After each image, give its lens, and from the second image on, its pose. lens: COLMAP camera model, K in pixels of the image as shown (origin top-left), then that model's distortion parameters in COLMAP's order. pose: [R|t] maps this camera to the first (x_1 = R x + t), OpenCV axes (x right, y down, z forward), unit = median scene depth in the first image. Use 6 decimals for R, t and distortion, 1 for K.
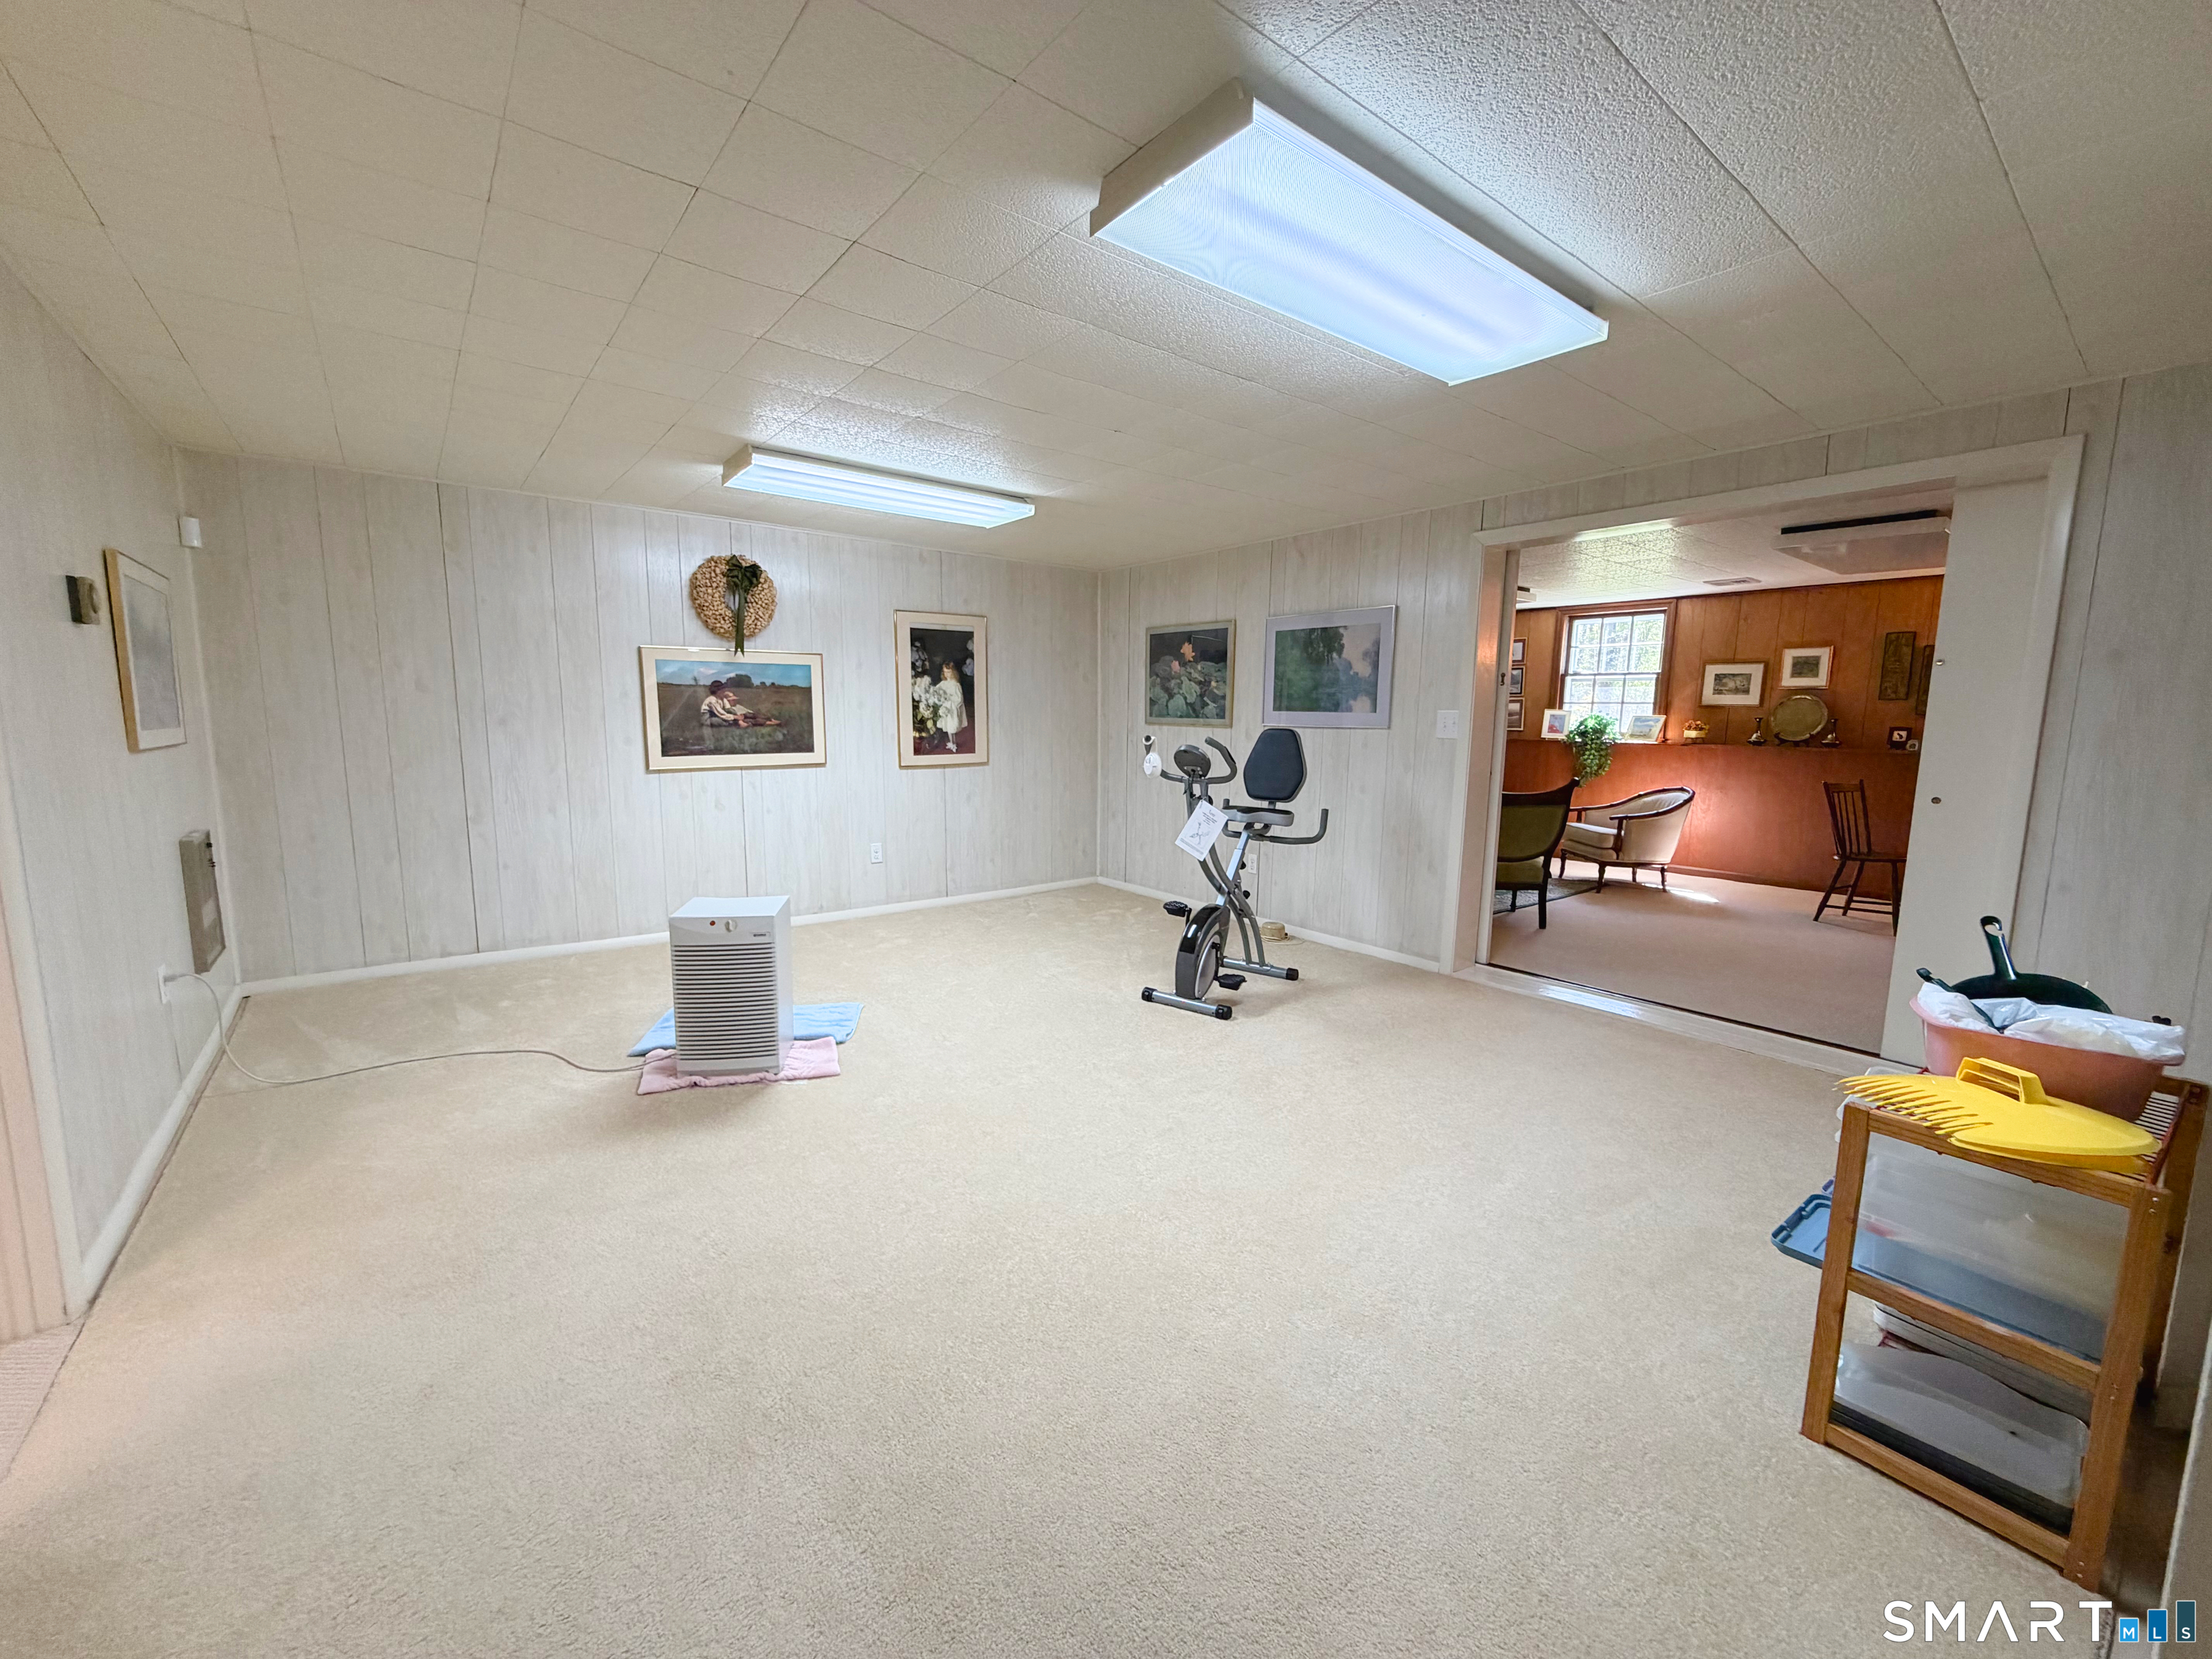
lens RADIAL K [[889.6, 0, 1099.1], [0, 889.6, 835.0], [0, 0, 1]] dist [0.001353, -0.000157]
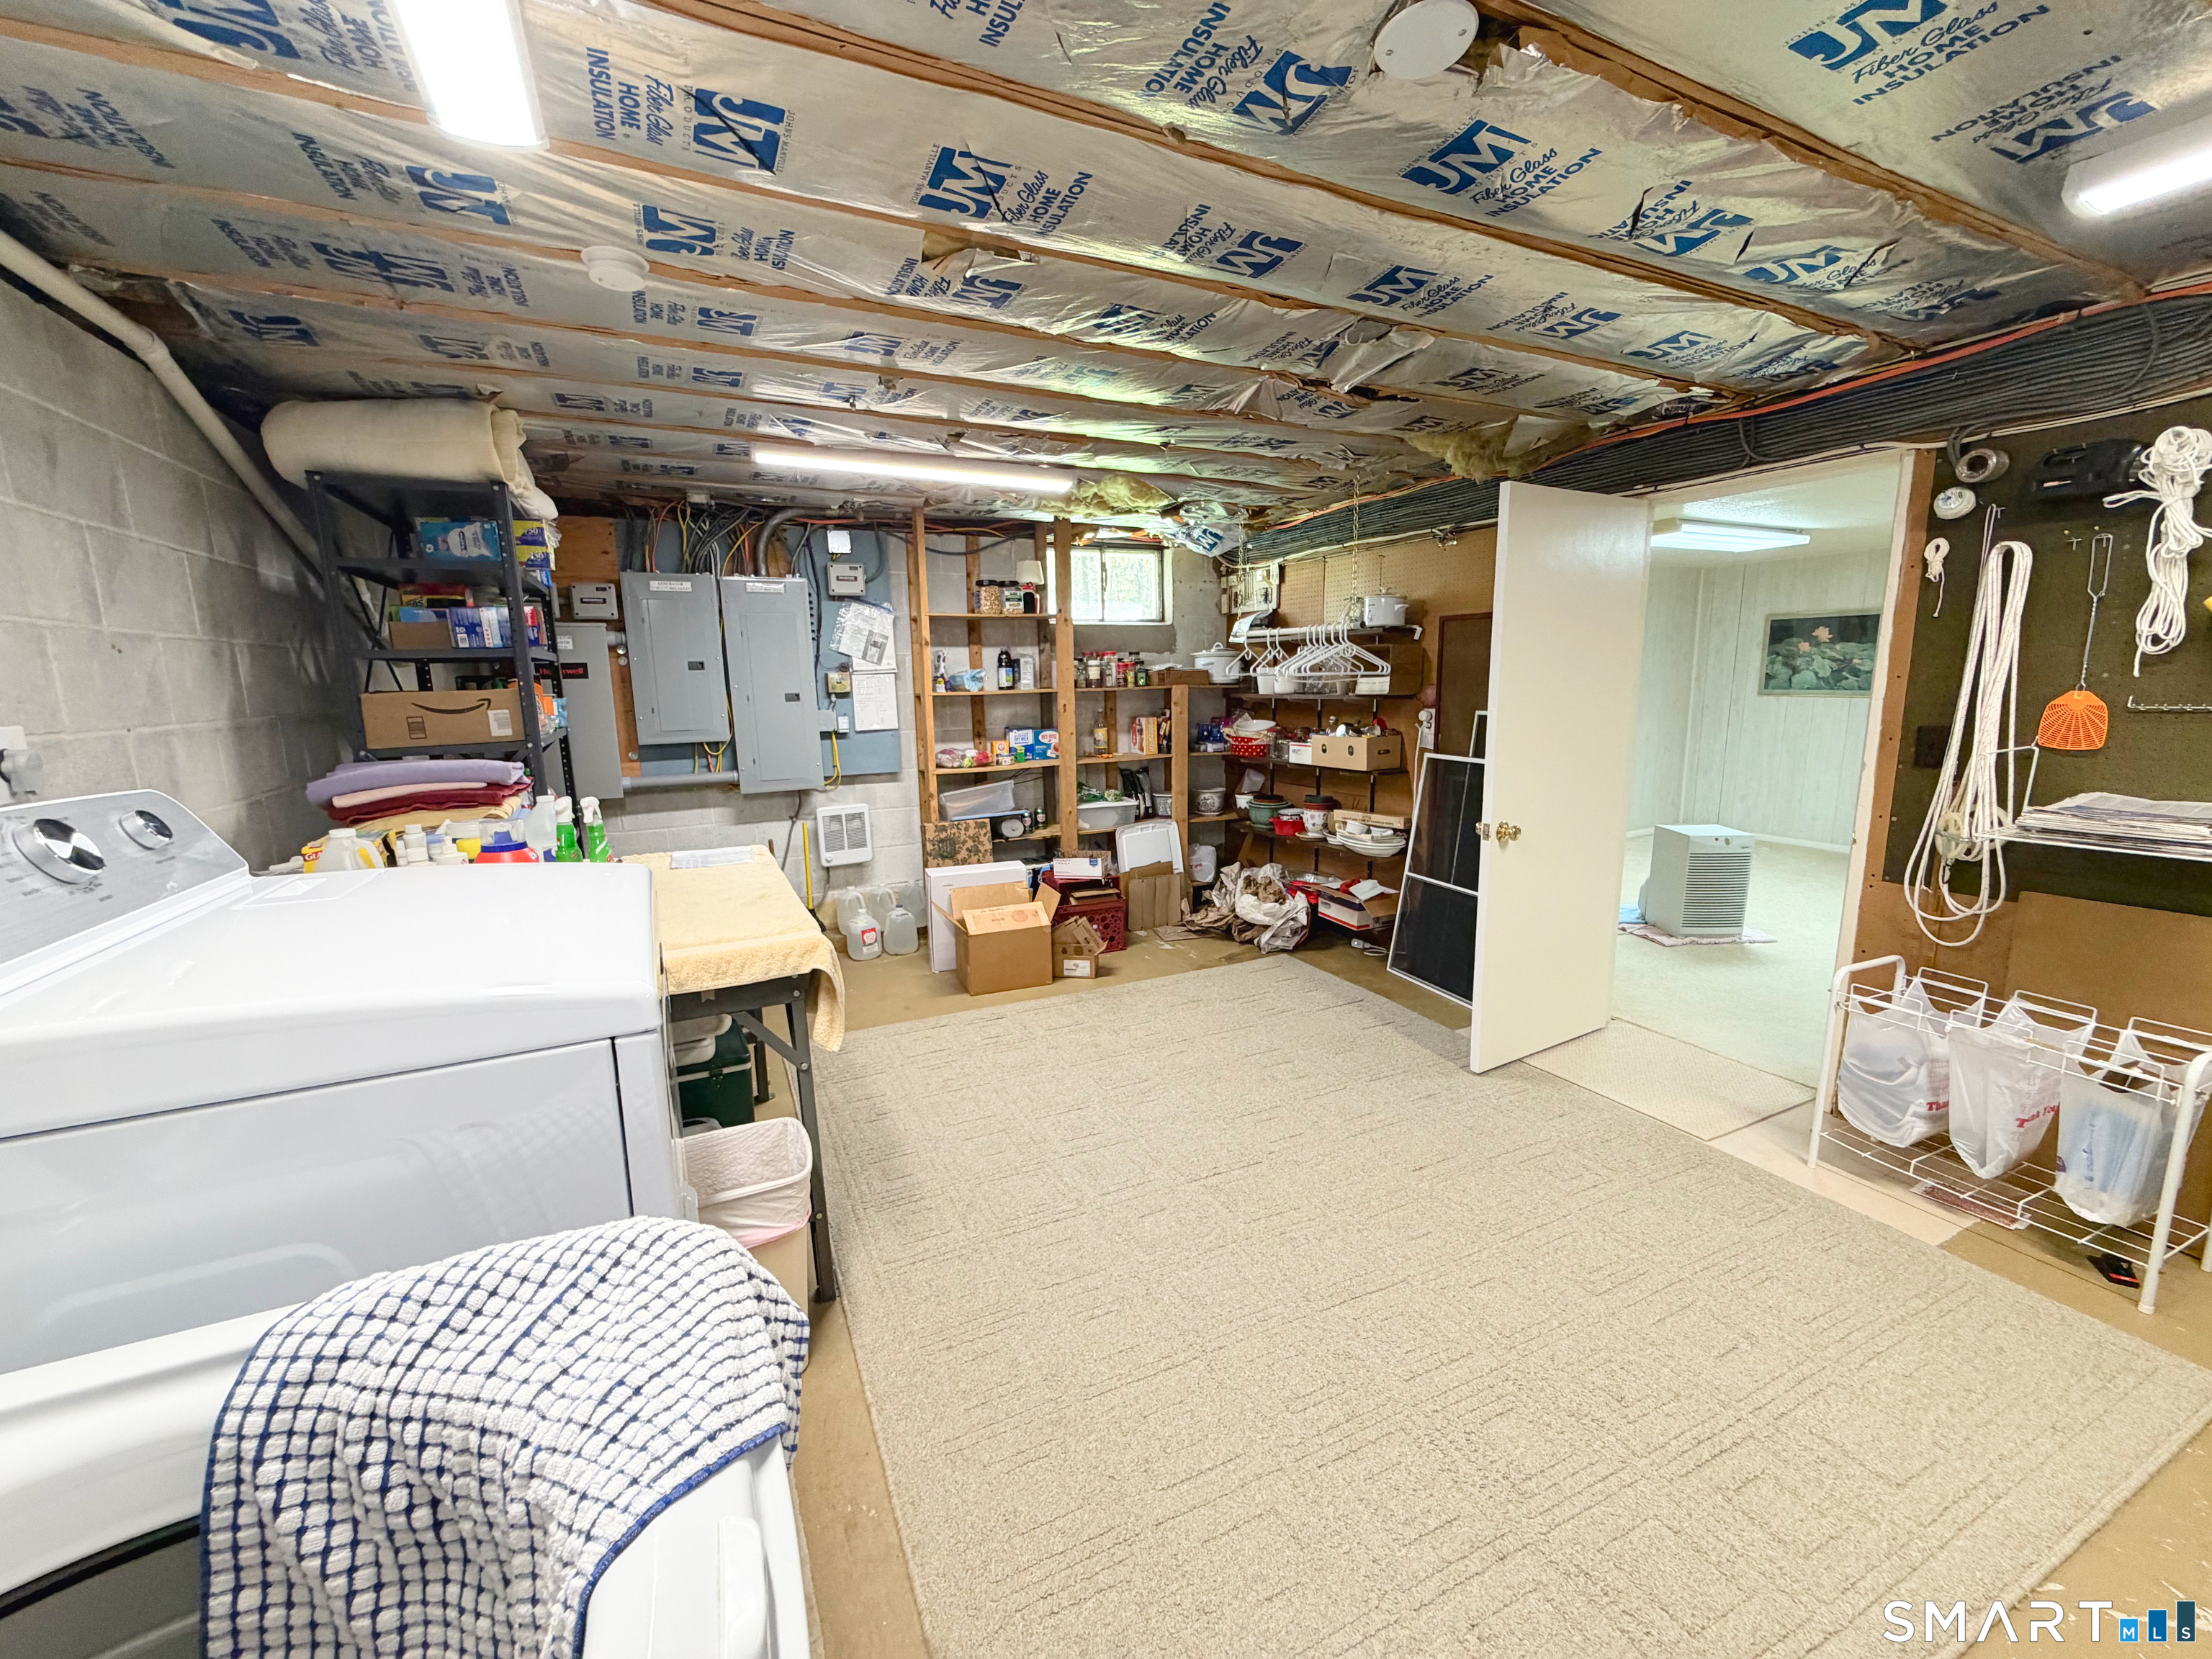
lens RADIAL K [[889.6, 0, 1110.2], [0, 889.6, 836.9], [0, 0, 1]] dist [0.001353, -0.000157]
pose [[0.978169, 0.004257, -0.207769, -0.967454], [0.004145, 0.999192, 0.039987, 0.024120], [0.207771, -0.039975, 0.977360, -0.628560]]
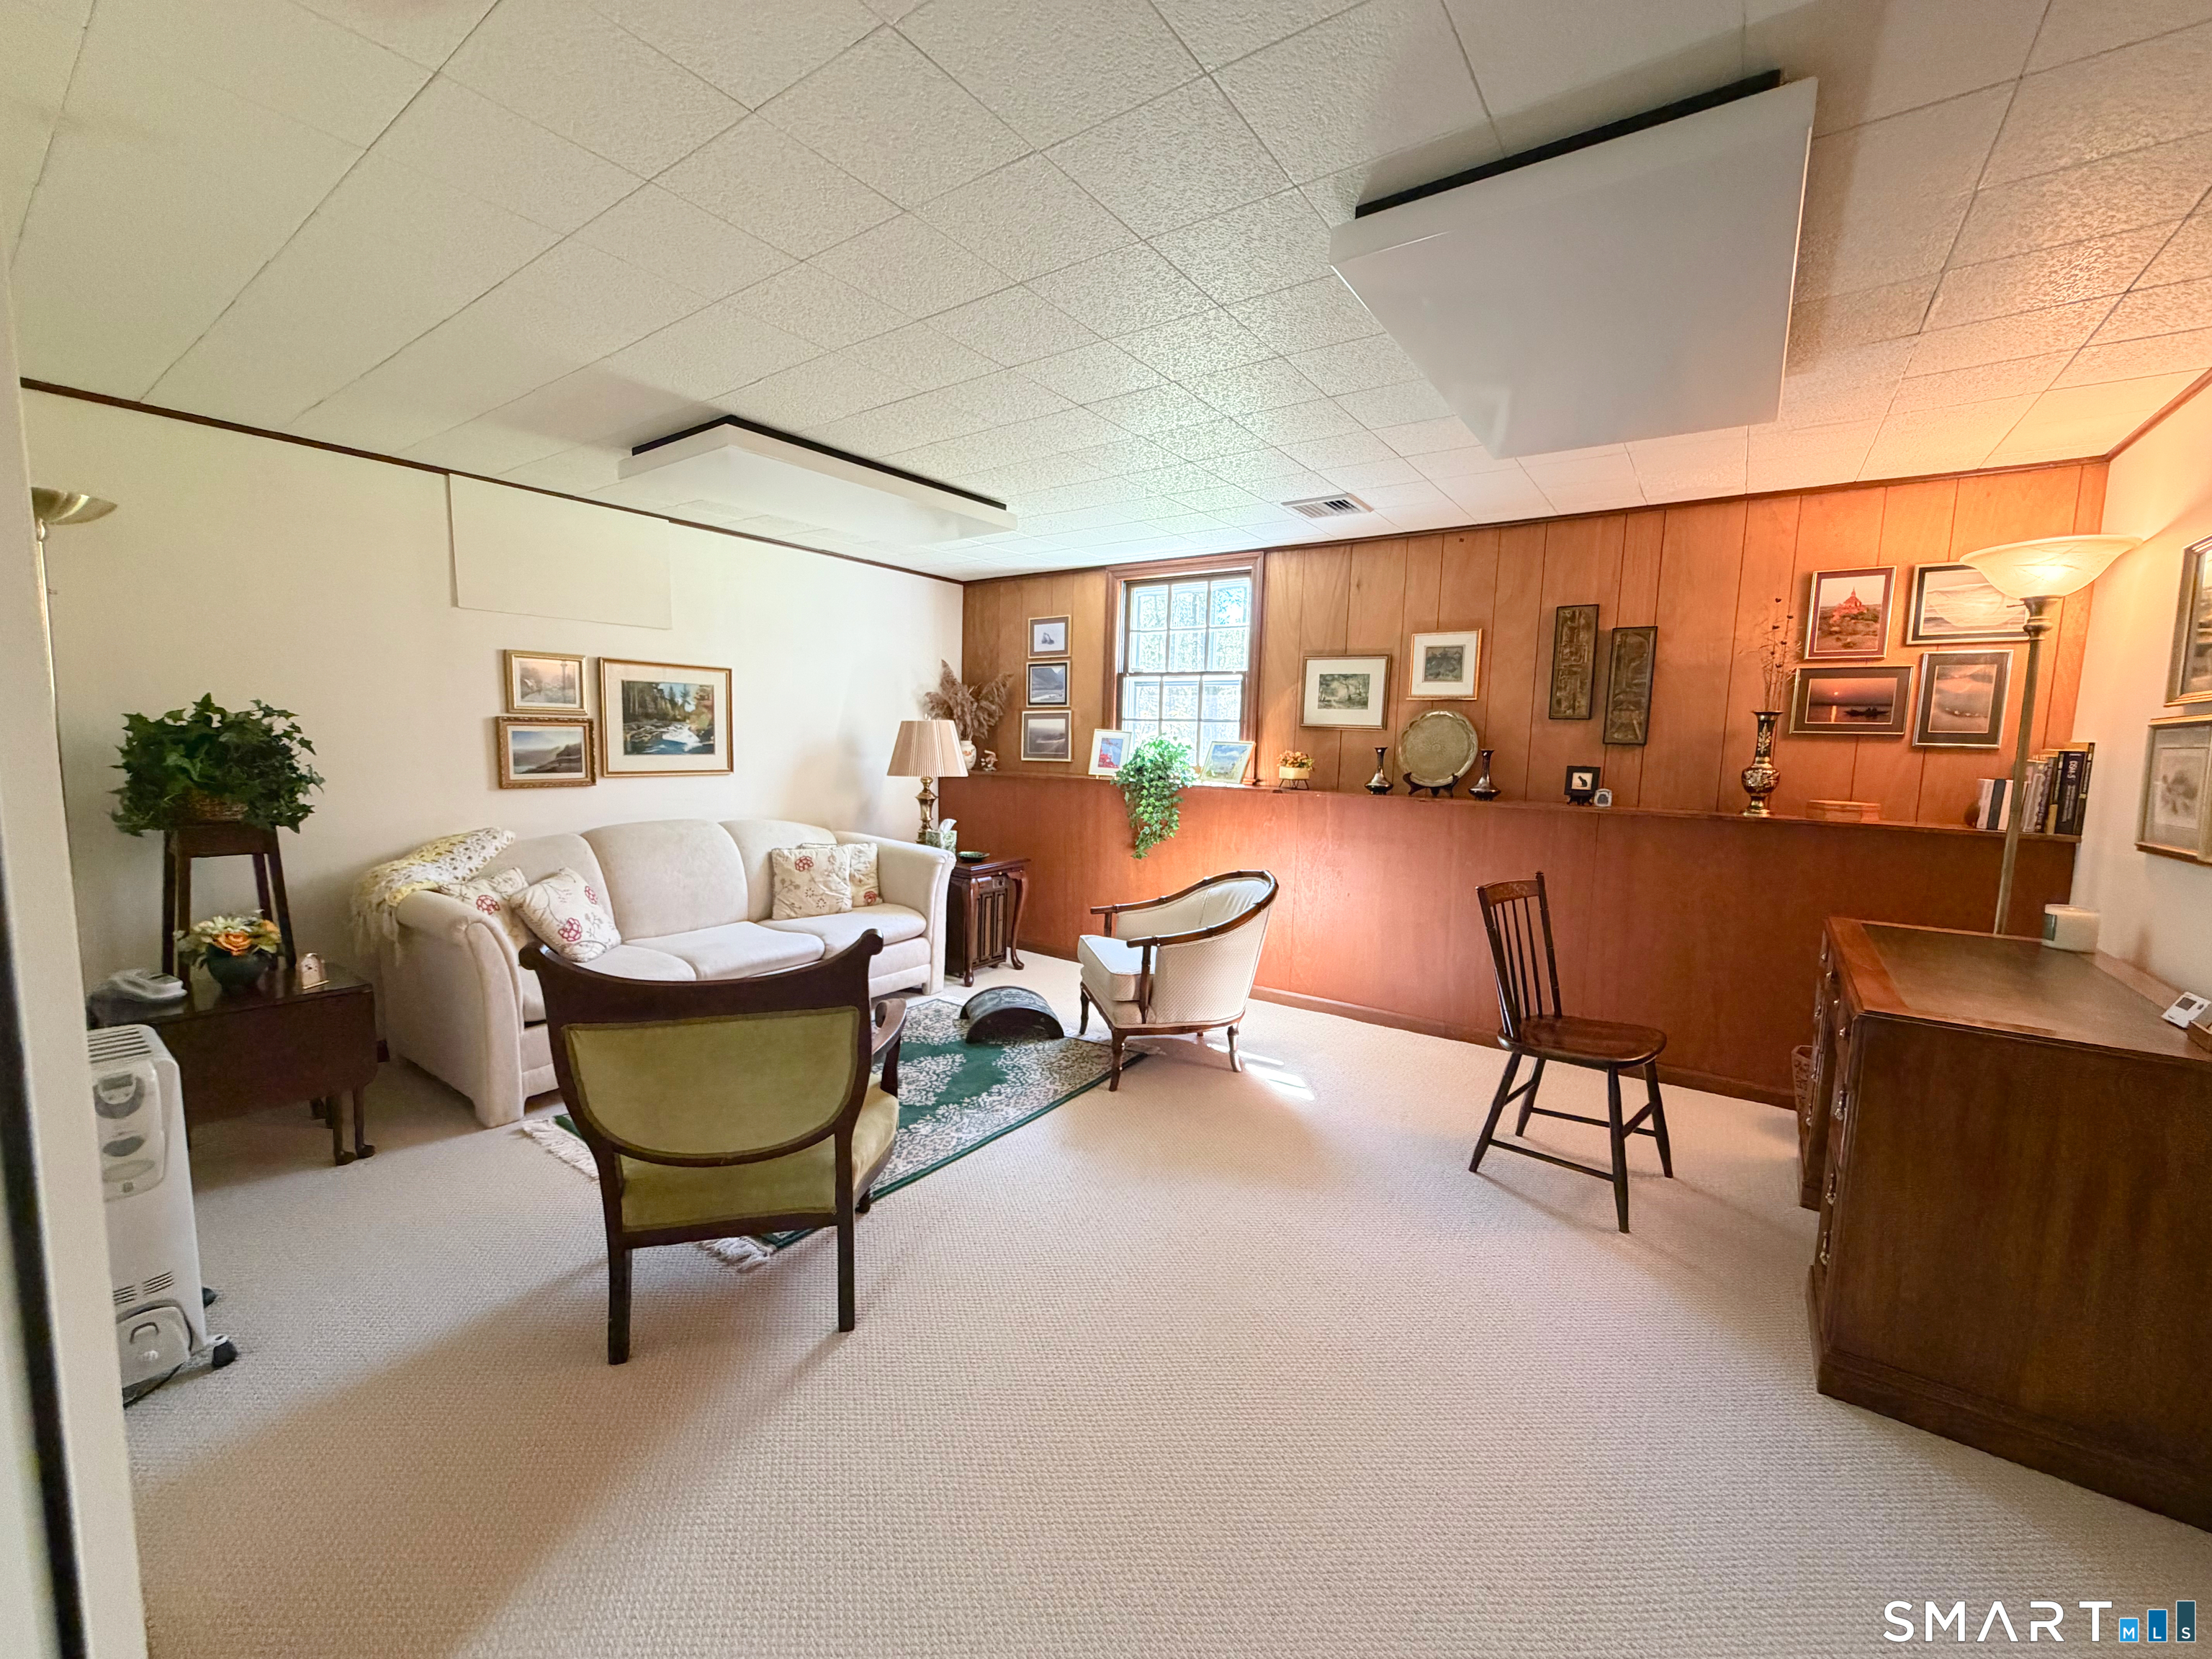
lens RADIAL K [[889.6, 0, 1107.1], [0, 889.6, 828.6], [0, 0, 1]] dist [0.001353, -0.000157]
pose [[0.957406, -0.016627, 0.288267, 0.370092], [0.024875, 0.999379, -0.024975, -0.063027], [-0.287672, 0.031082, 0.957224, 0.455847]]
